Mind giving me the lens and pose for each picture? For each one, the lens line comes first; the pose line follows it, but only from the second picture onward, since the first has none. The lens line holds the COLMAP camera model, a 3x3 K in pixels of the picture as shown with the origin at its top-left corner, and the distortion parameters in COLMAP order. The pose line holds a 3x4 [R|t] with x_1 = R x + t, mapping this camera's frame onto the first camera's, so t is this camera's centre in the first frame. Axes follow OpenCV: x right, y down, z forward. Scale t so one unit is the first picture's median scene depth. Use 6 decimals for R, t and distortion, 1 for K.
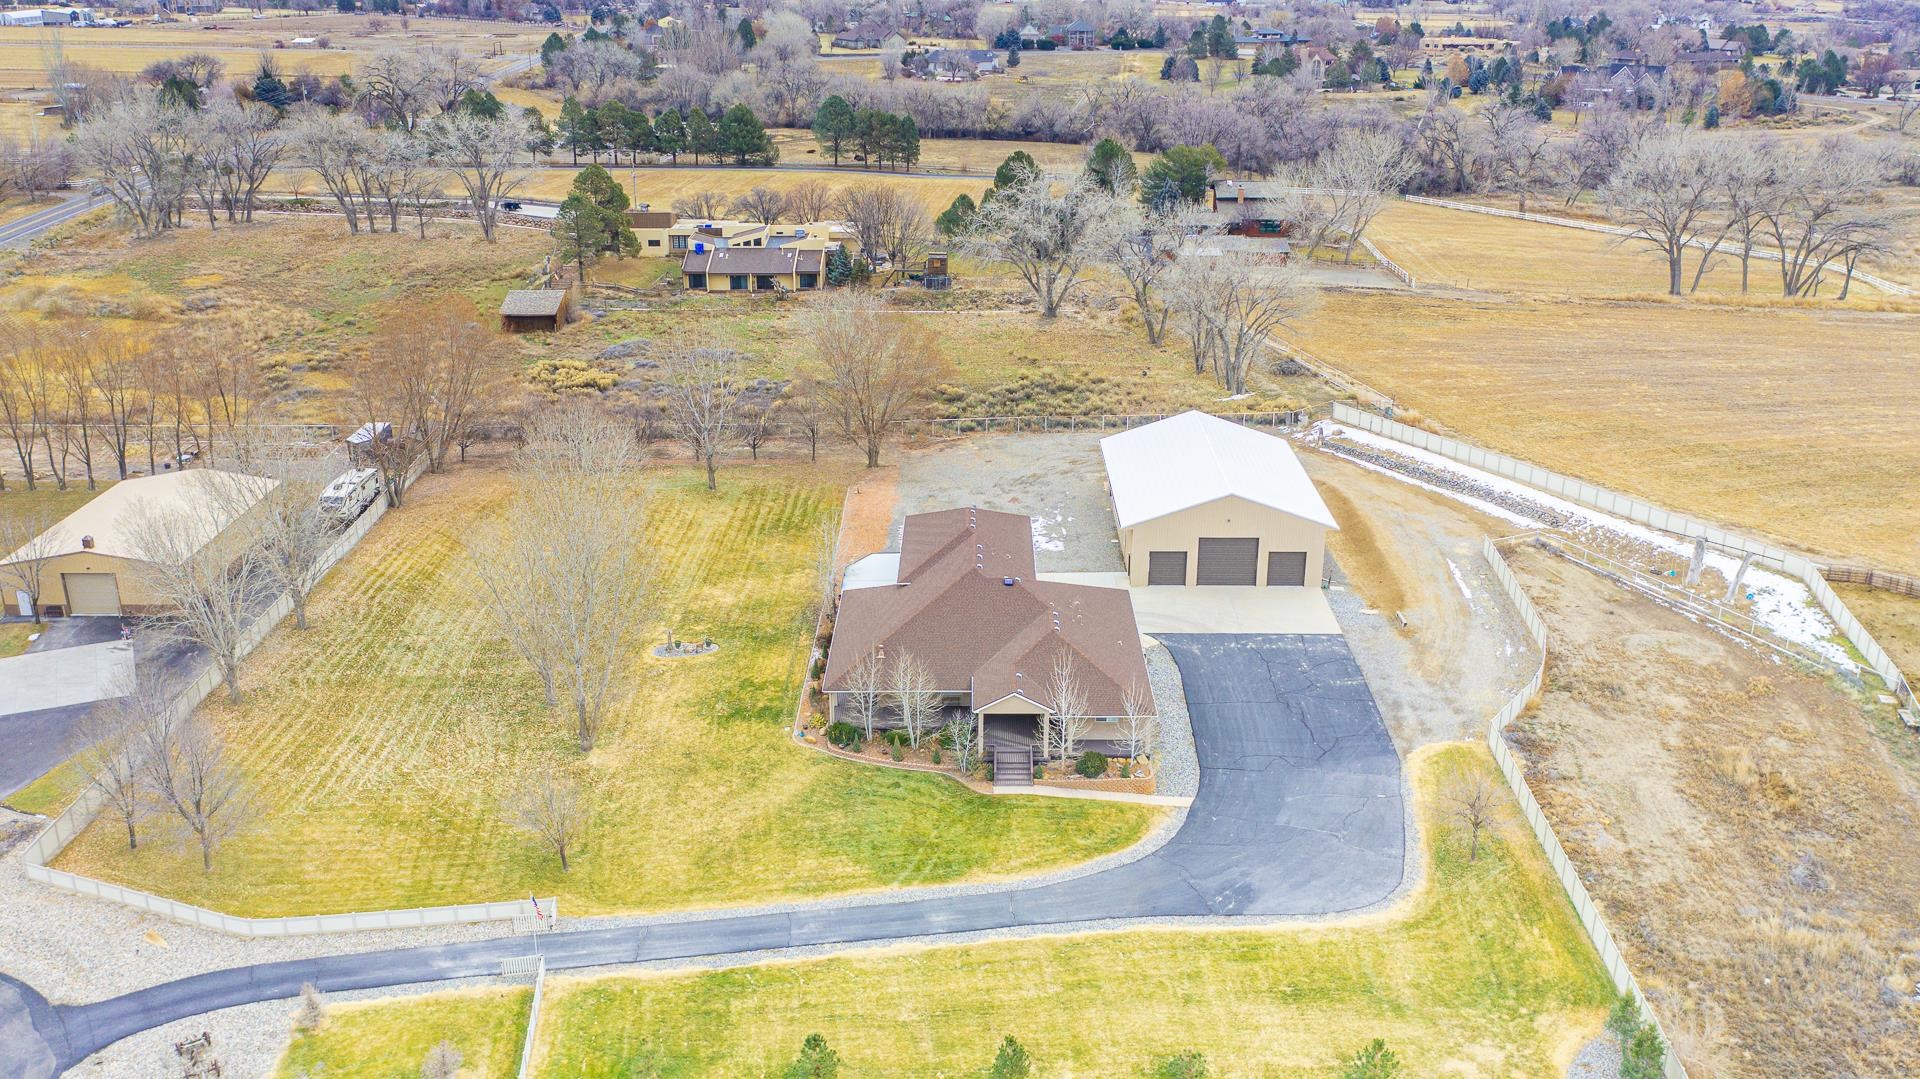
lens RADIAL K [[1680.6, 0, 958.9], [0, 1680.6, 540.0], [0, 0, 1]] dist [-0.002523, -0.003740]
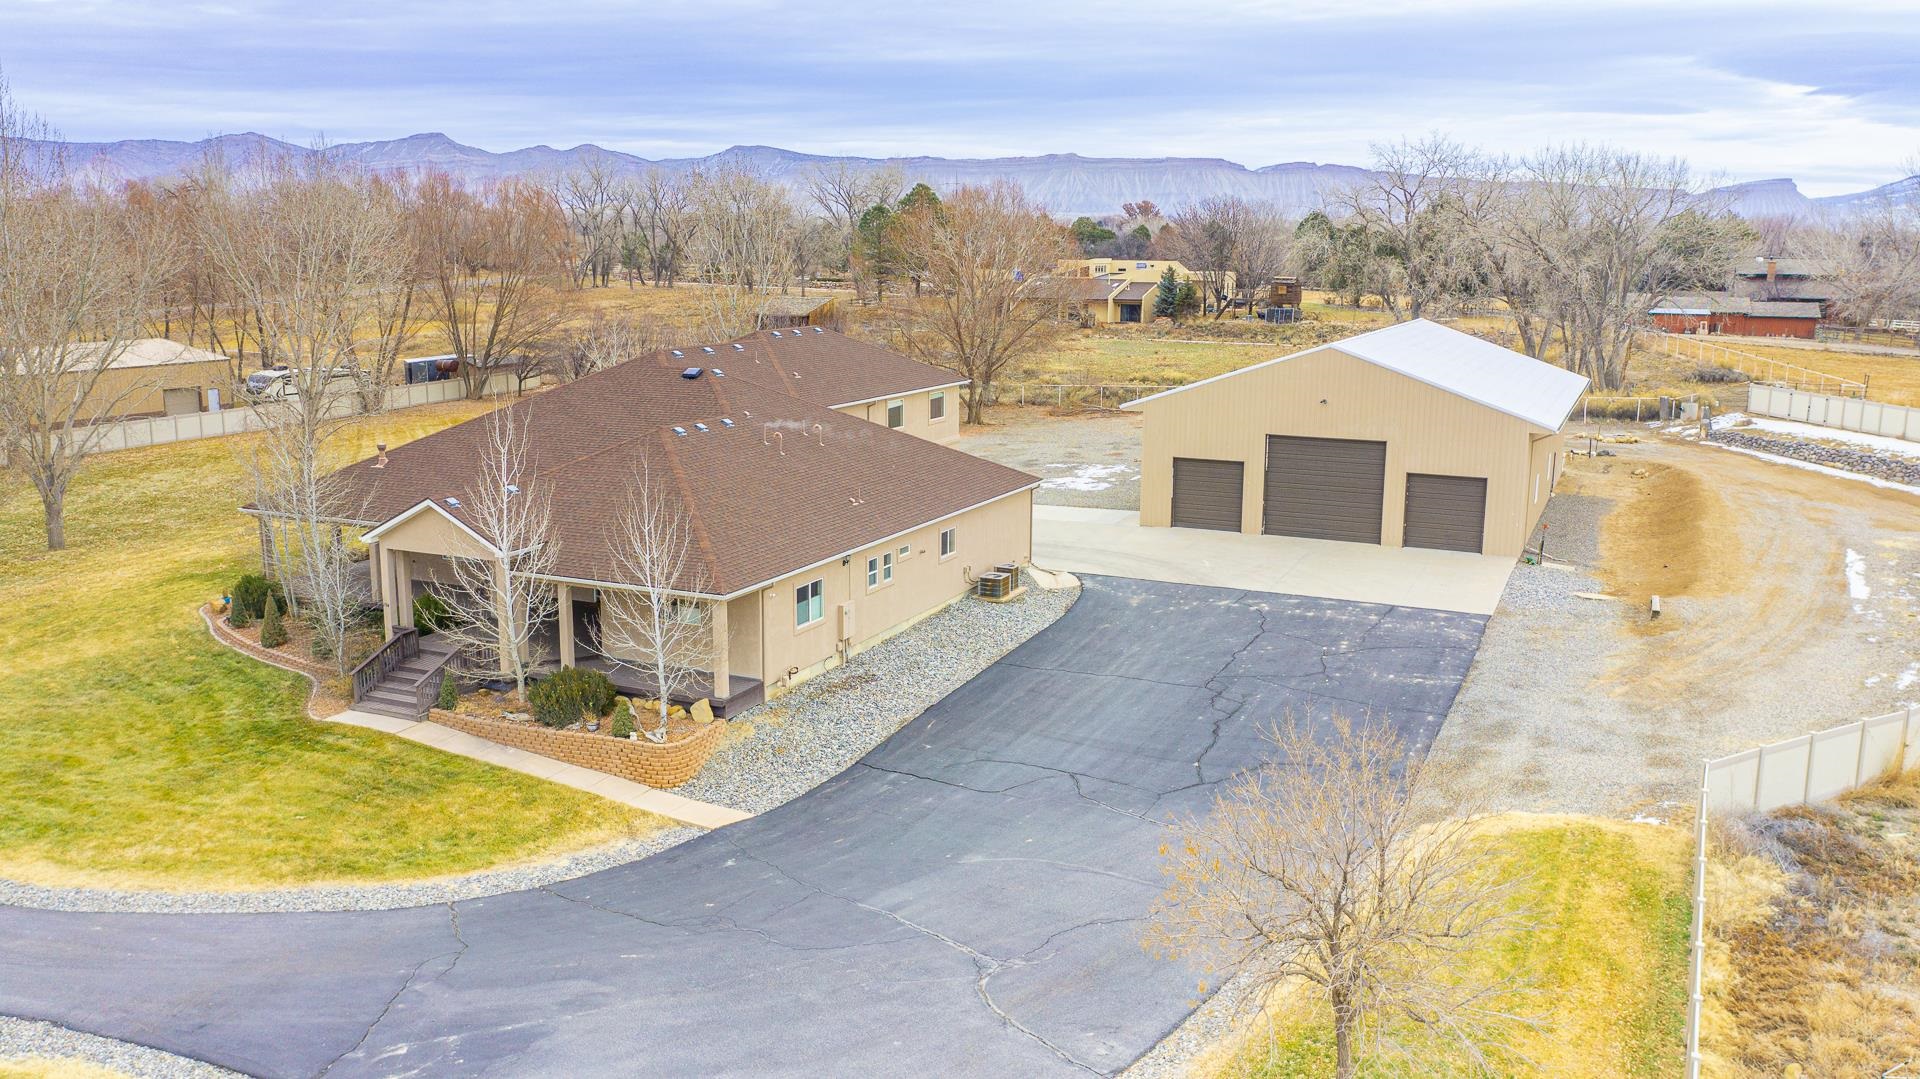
lens RADIAL K [[1514.9, 0, 956.8], [0, 1514.9, 552.2], [0, 0, 1]] dist [-0.011374, 0.004876]
pose [[0.909376, 0.090150, -0.406088, 0.312314], [-0.149999, 0.981621, -0.117987, 0.128654], [0.387988, 0.168207, 0.906185, 0.700284]]
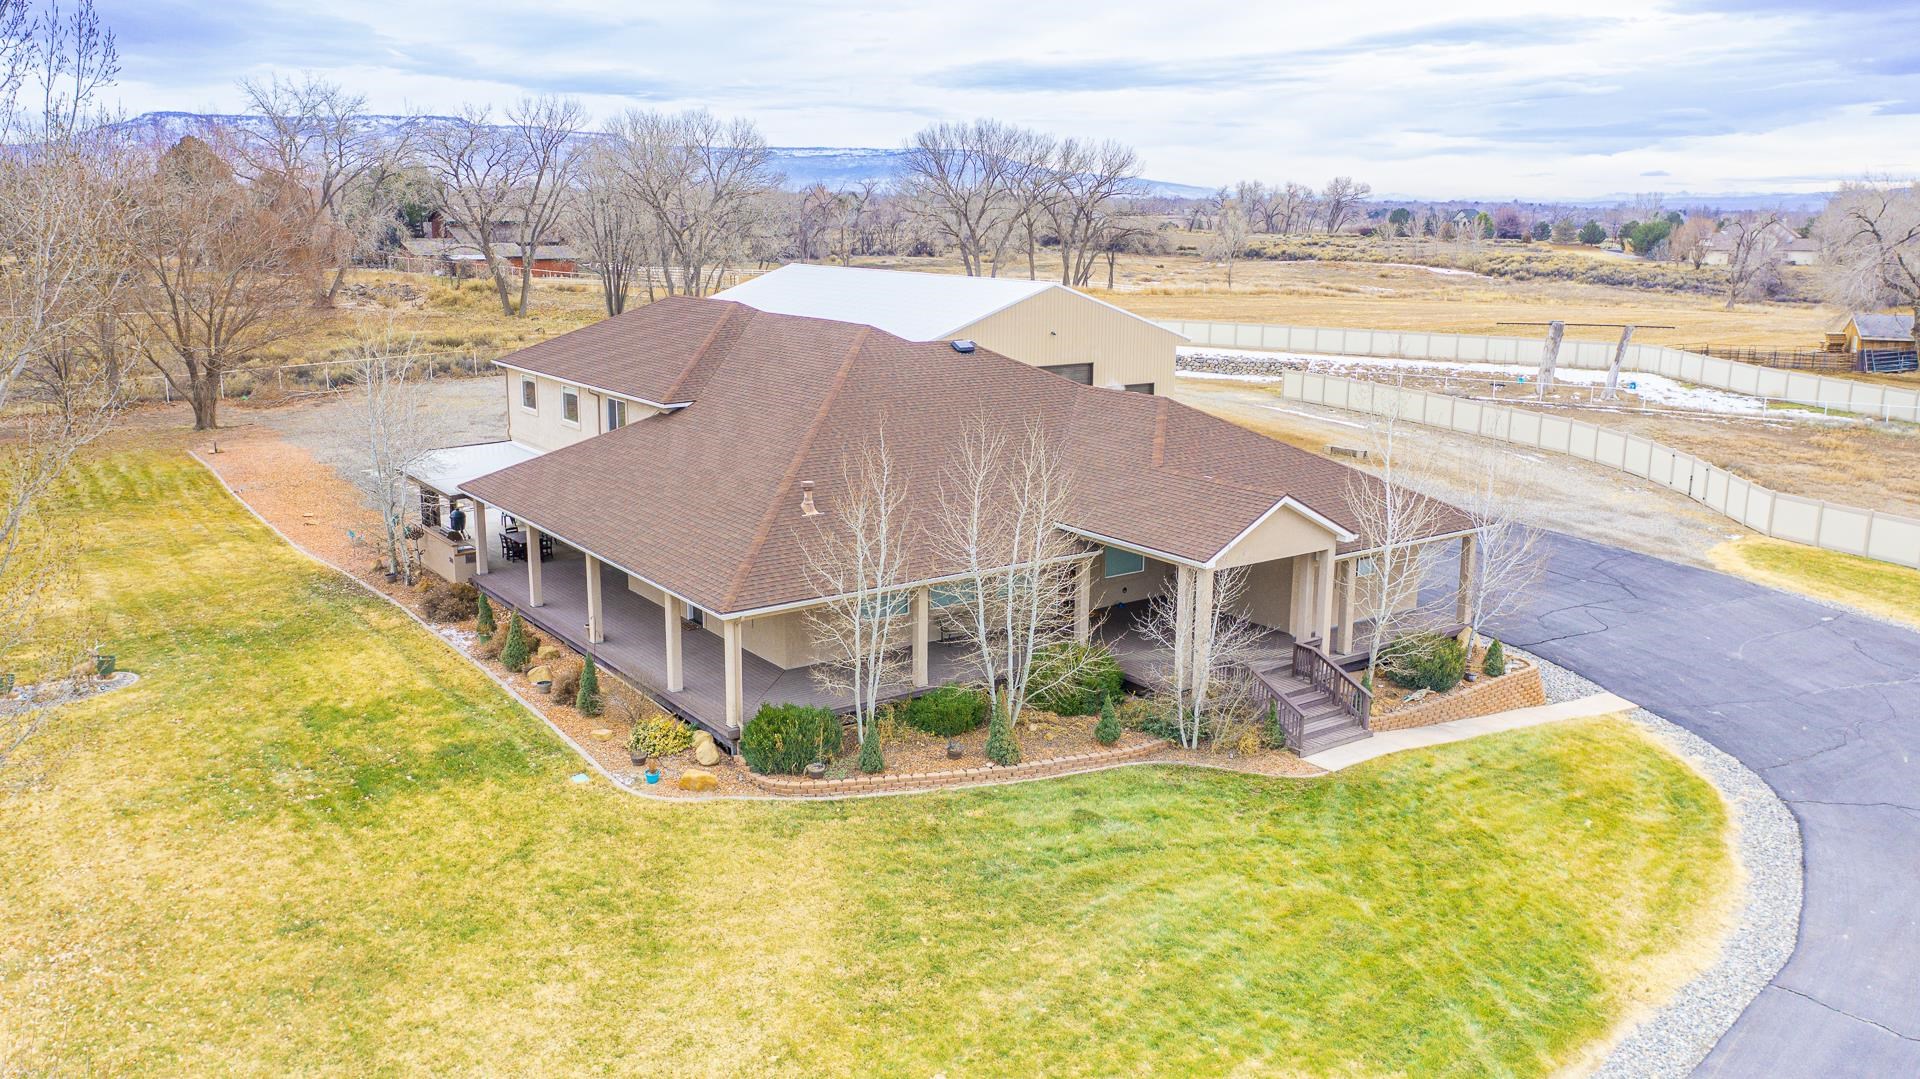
lens RADIAL K [[1514.9, 0, 960.2], [0, 1514.9, 527.7], [0, 0, 1]] dist [-0.011374, 0.004876]
pose [[0.807986, -0.116788, 0.577512, -0.216971], [0.195284, 0.977839, -0.075473, 0.108182], [-0.555899, 0.173759, 0.812886, 0.766111]]
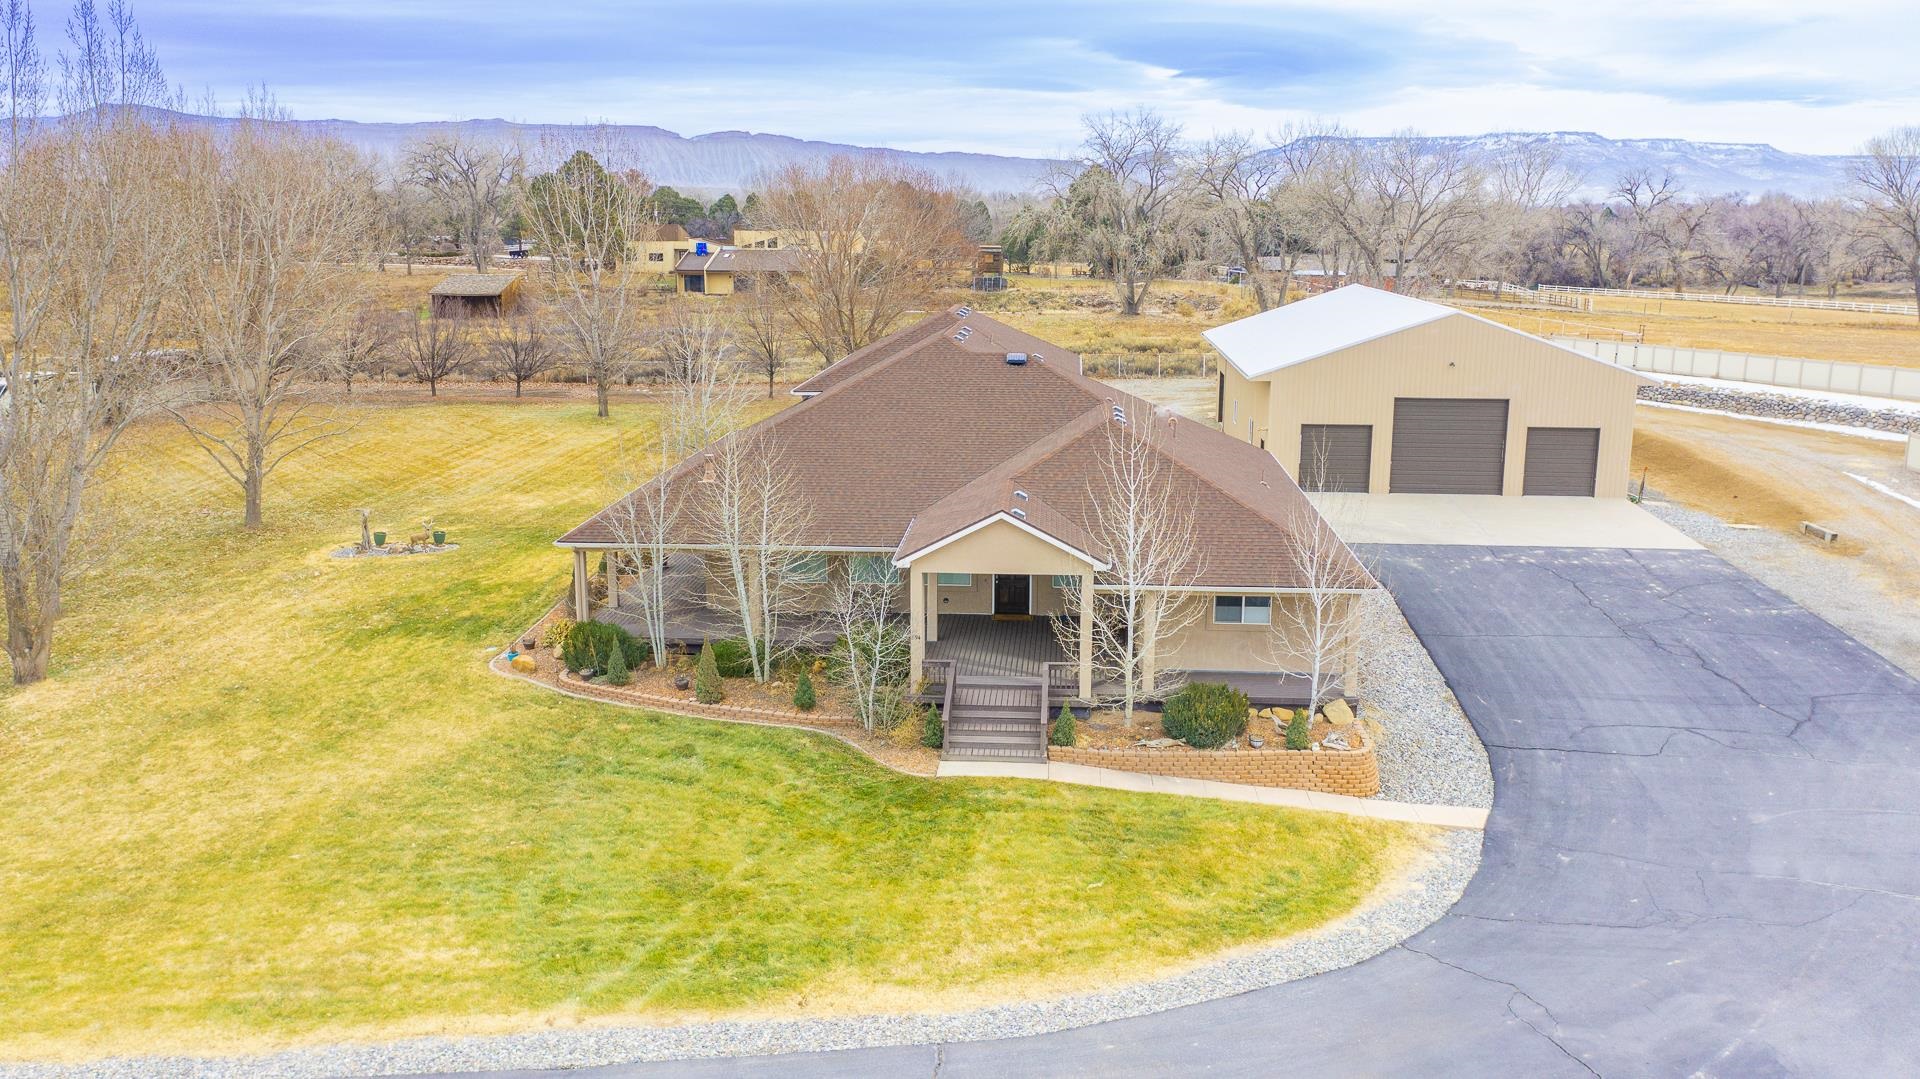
lens RADIAL K [[1514.9, 0, 960.7], [0, 1514.9, 537.4], [0, 0, 1]] dist [-0.011374, 0.004876]
pose [[0.997882, 0.018074, -0.062485, 0.044921], [-0.026654, 0.989886, -0.139340, 0.143488], [0.059335, 0.140710, 0.988271, 0.658871]]
